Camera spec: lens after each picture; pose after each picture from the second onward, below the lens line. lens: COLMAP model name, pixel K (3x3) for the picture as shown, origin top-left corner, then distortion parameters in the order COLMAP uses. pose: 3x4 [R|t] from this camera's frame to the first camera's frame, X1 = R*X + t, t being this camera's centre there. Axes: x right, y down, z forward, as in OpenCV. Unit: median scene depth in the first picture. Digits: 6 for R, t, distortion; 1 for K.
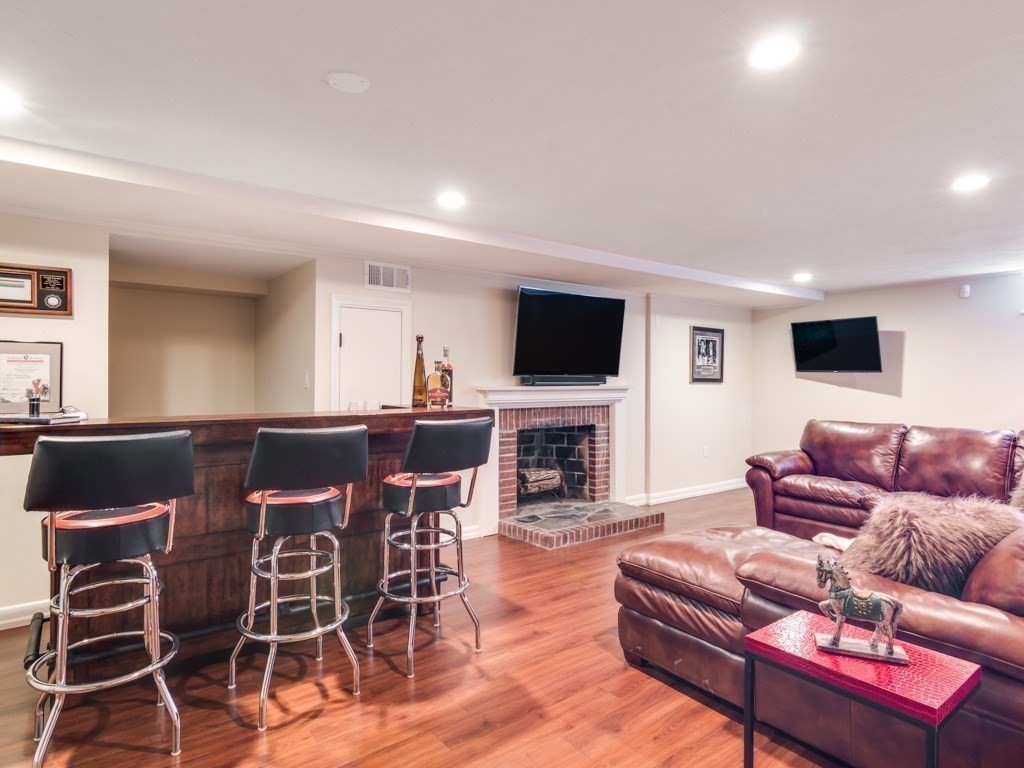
lens RADIAL K [[581.7, 0, 512.8], [0, 581.7, 385.3], [0, 0, 1]] dist [-0.001504, 0.003335]
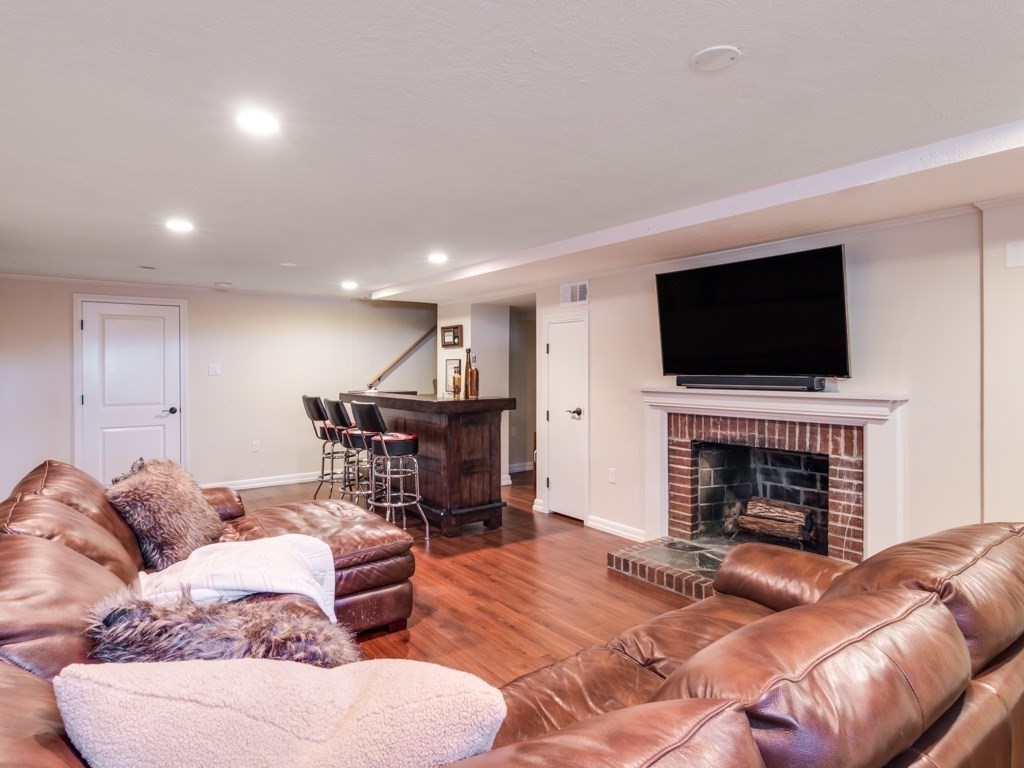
lens RADIAL K [[581.7, 0, 512.1], [0, 581.7, 376.3], [0, 0, 1]] dist [-0.001504, 0.003335]
pose [[0.000520, 0.011744, -0.999931, 0.827690], [-0.008157, 0.999898, 0.011739, -0.022549], [0.999967, 0.008151, 0.000616, 0.718764]]
